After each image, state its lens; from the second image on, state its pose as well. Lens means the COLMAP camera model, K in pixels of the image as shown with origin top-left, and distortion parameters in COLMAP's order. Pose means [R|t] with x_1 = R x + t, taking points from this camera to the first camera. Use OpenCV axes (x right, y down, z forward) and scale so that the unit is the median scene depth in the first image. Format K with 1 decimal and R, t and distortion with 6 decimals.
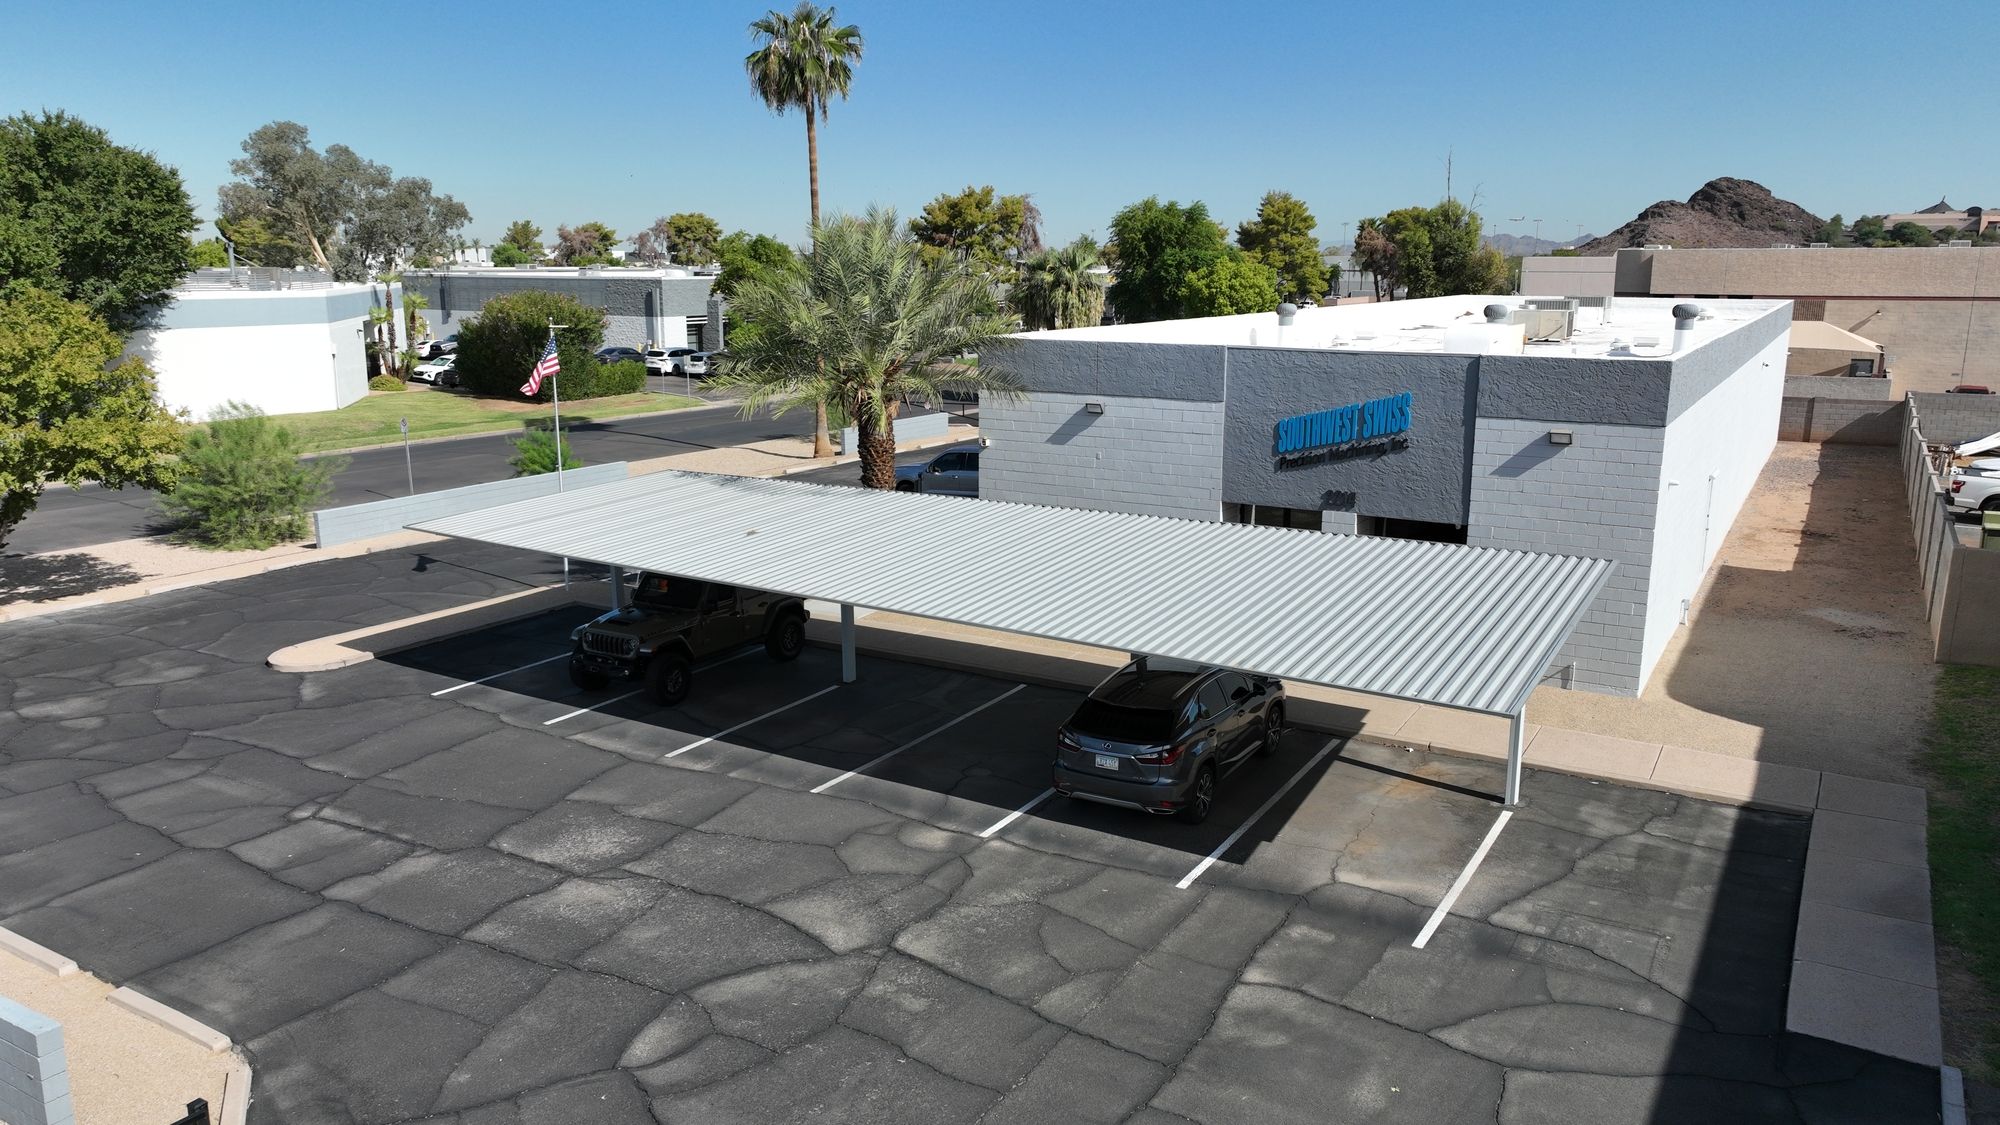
lens RADIAL K [[1407.3, 0, 994.2], [0, 1407.3, 555.6], [0, 0, 1]] dist [0.005063, 0.007960]
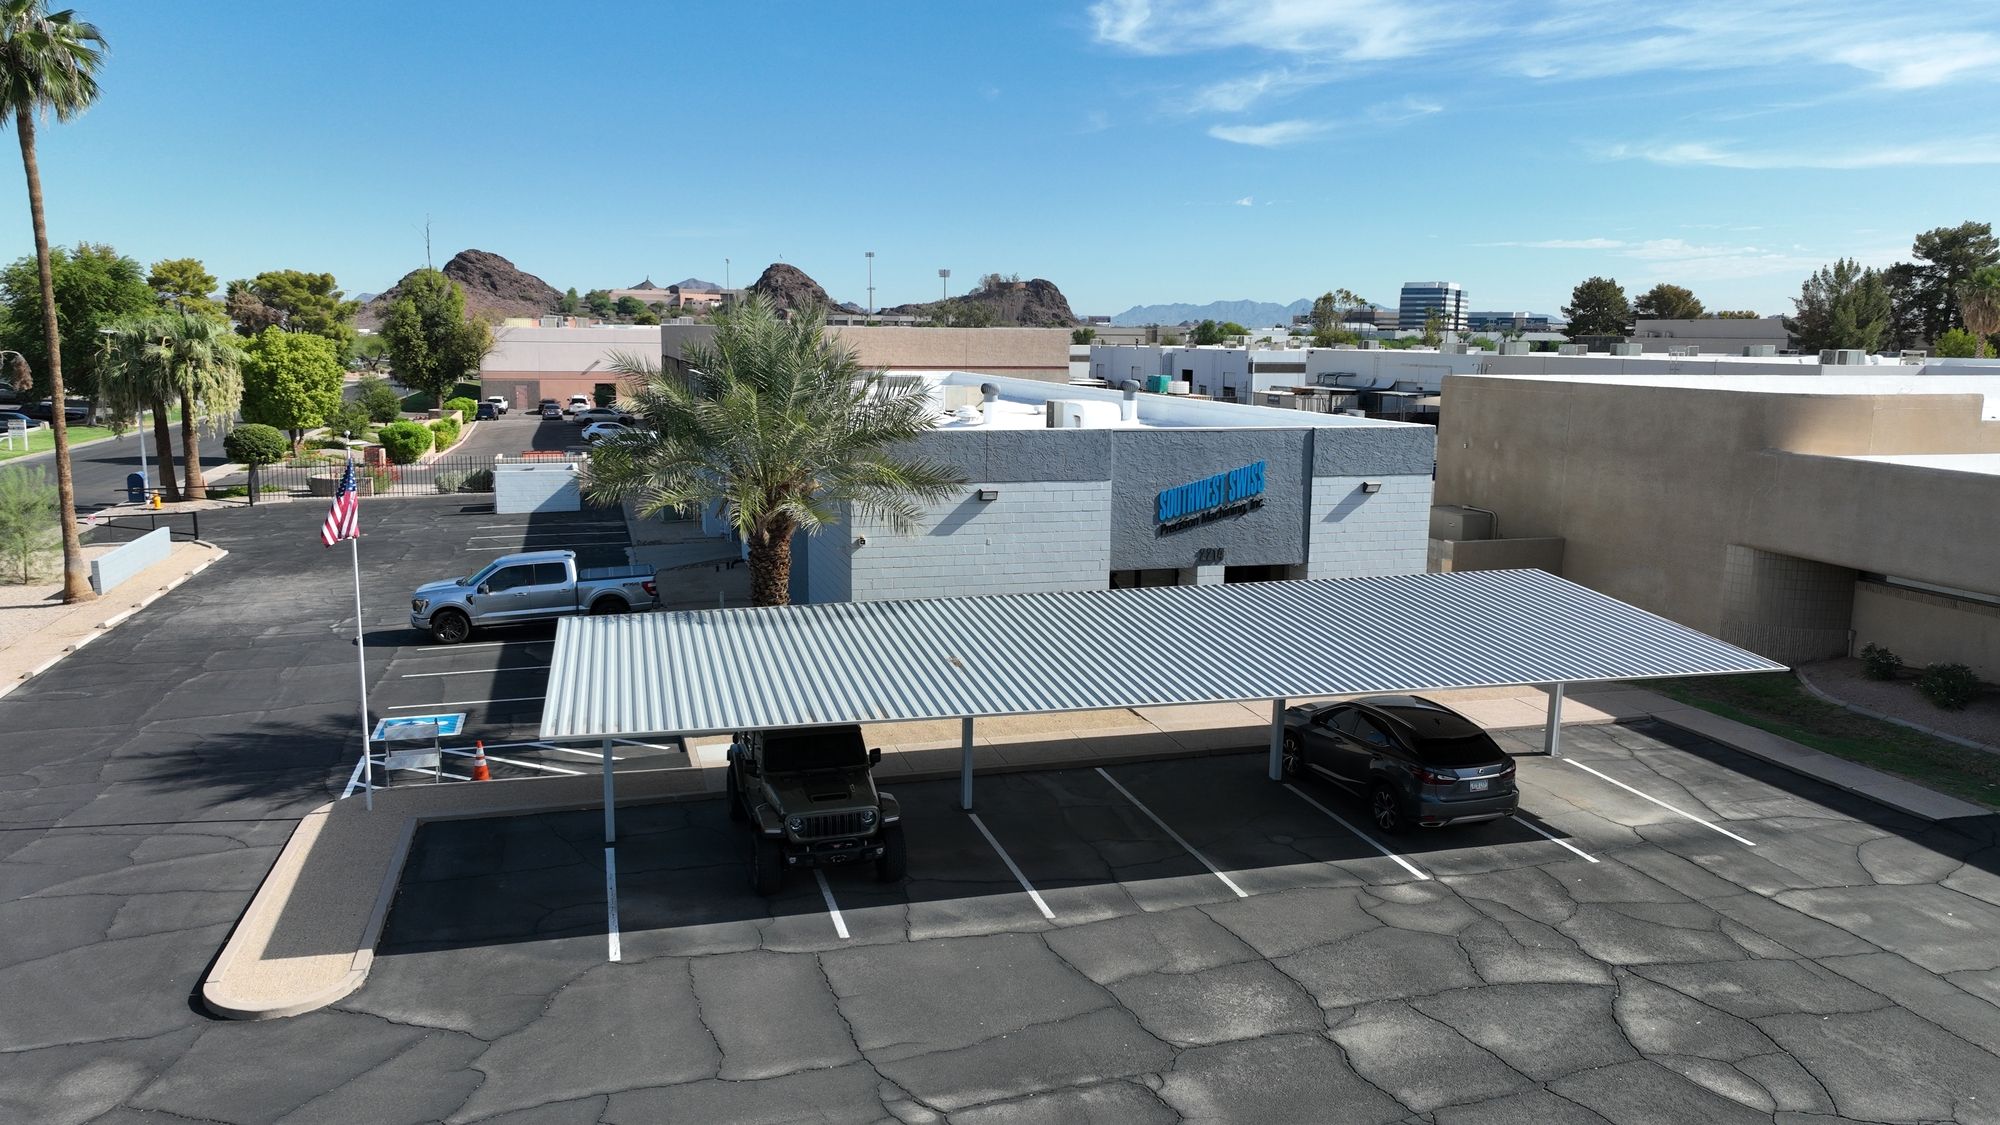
lens RADIAL K [[1407.3, 0, 994.6], [0, 1407.3, 565.3], [0, 0, 1]] dist [0.005063, 0.007960]
pose [[0.672414, -0.114274, 0.731301, -0.772263], [0.141495, 0.989635, 0.024540, -0.090910], [-0.726525, 0.086974, 0.681613, 0.355840]]
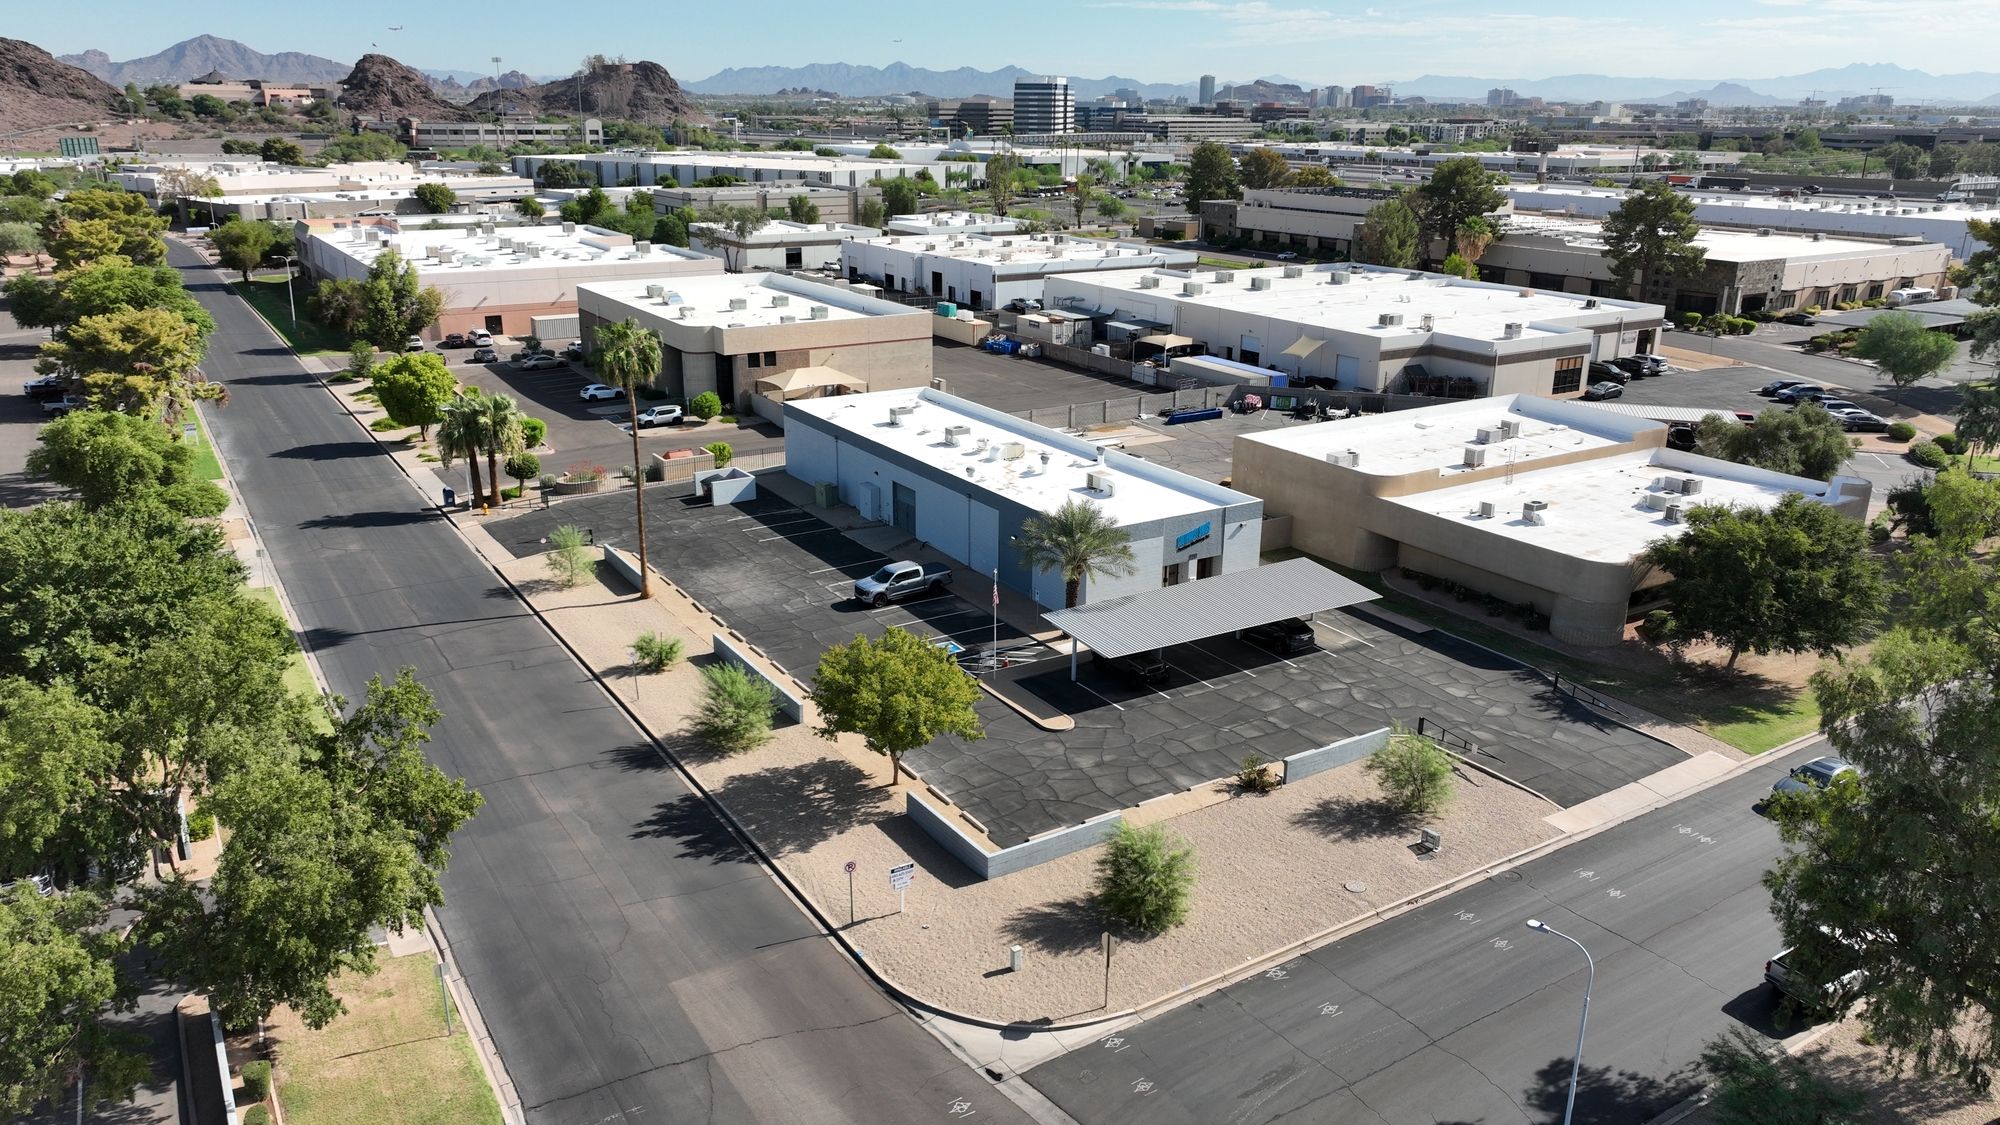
lens RADIAL K [[1407.3, 0, 1000.1], [0, 1407.3, 554.3], [0, 0, 1]] dist [0.005063, 0.007960]
pose [[0.441917, -0.270690, 0.855240, -2.878419], [0.175061, 0.961079, 0.213732, -0.862582], [-0.879809, 0.055267, 0.472104, -0.145214]]
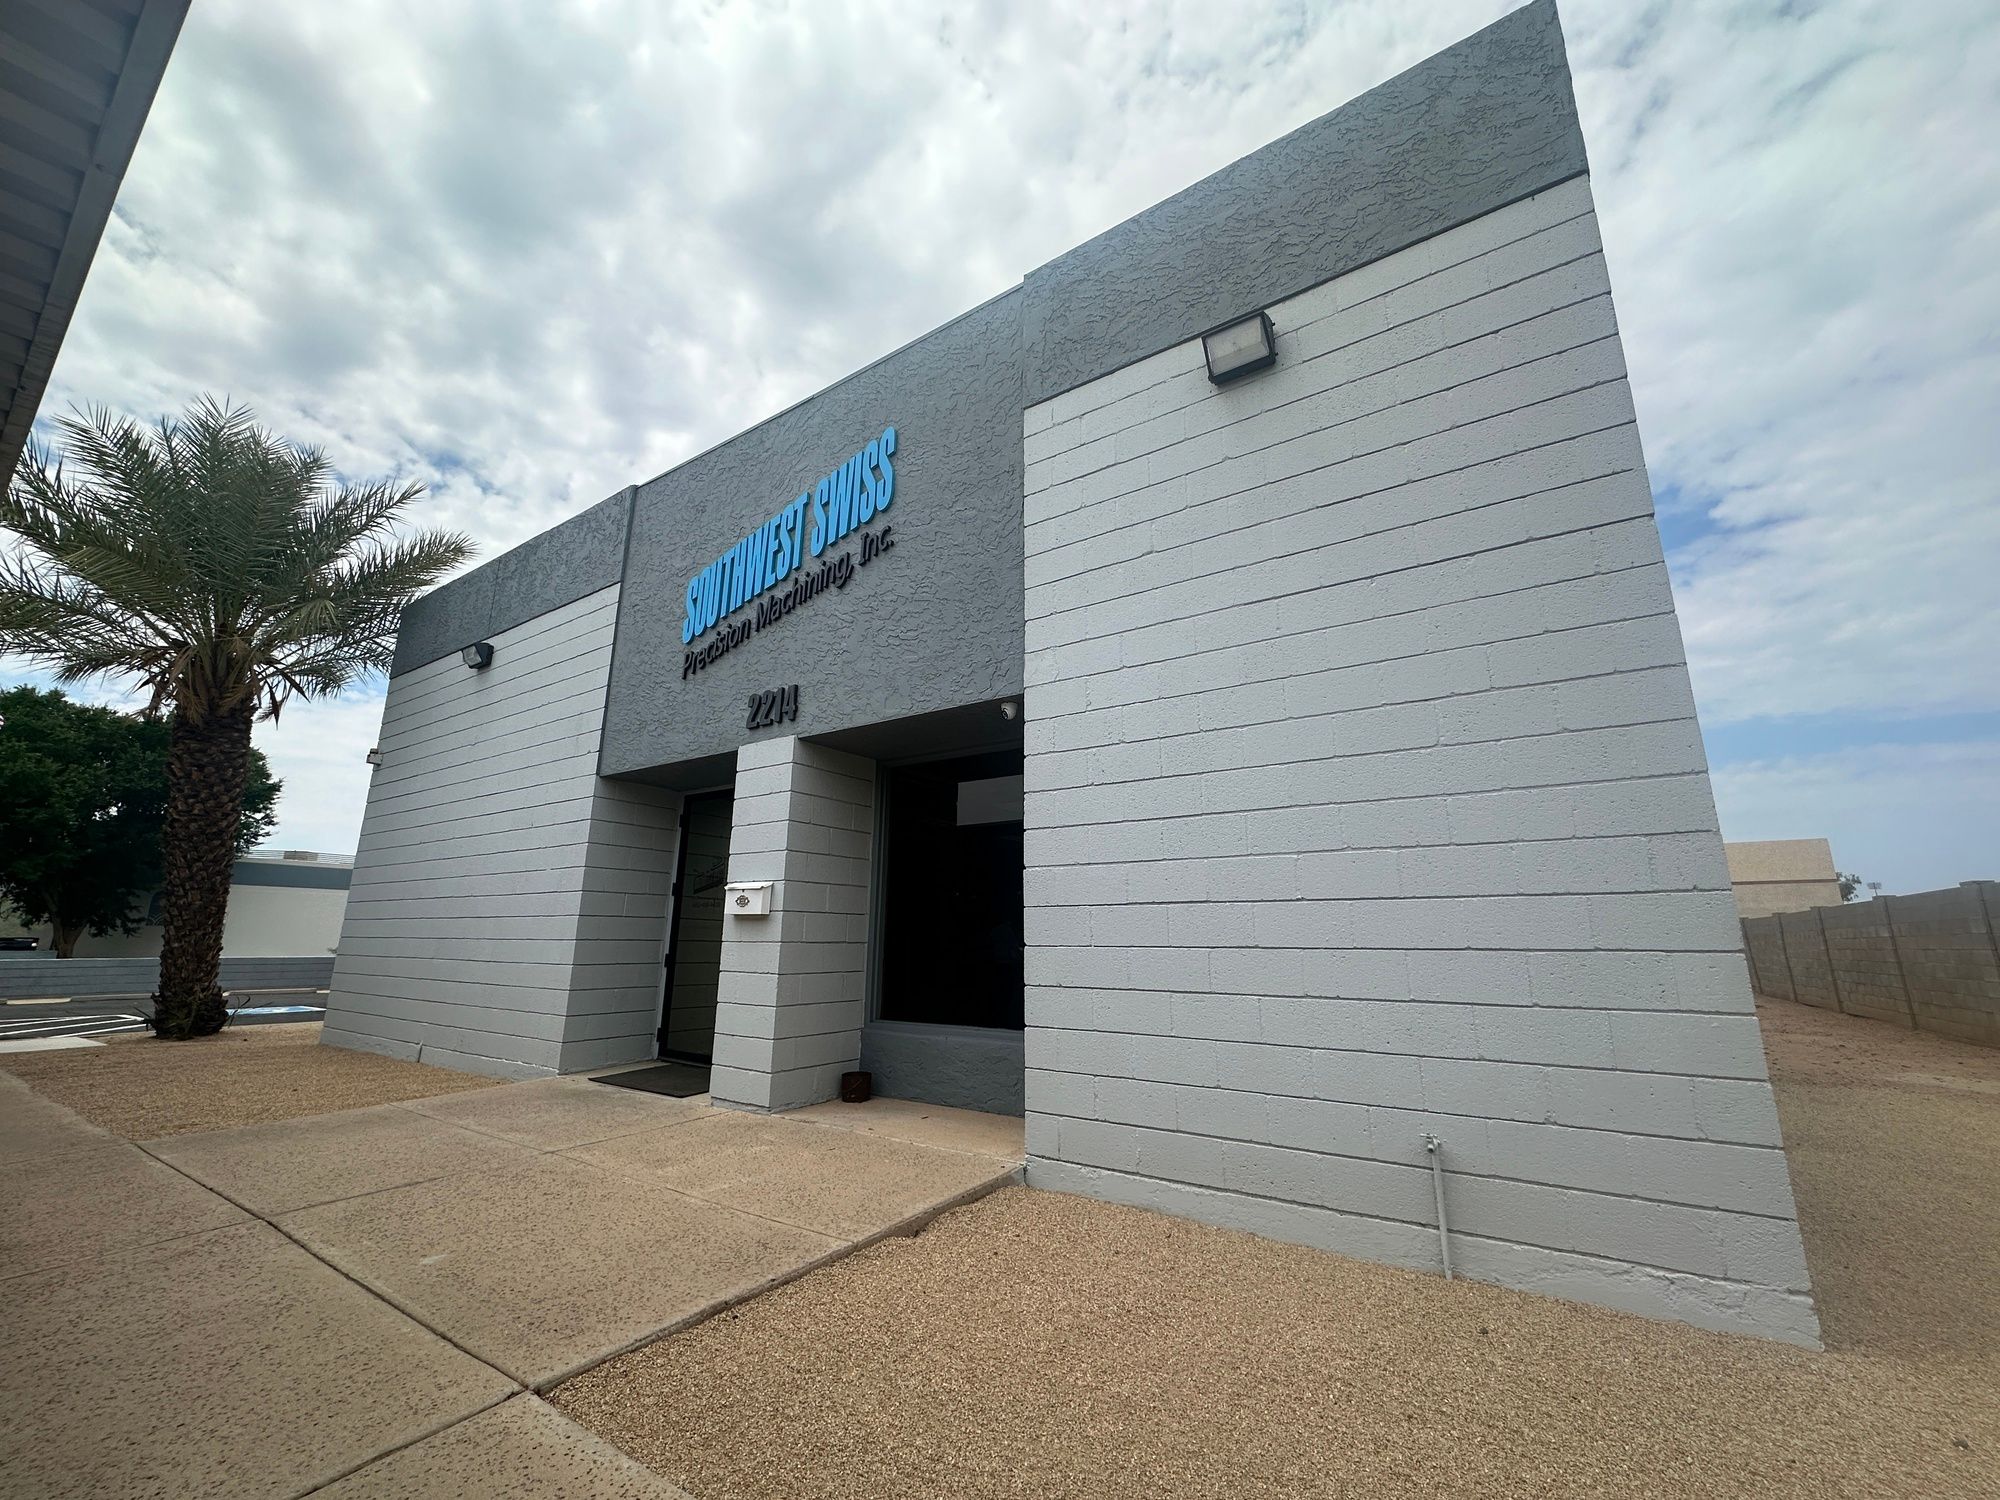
lens RADIAL K [[802.2, 0, 980.8], [0, 802.2, 739.9], [0, 0, 1]] dist [-0.003313, -0.000627]
pose [[0.998669, -0.012606, -0.050020, 0.338513], [-0.010598, 0.898854, -0.438120, 0.077186], [0.050483, 0.438067, 0.897524, 0.840004]]
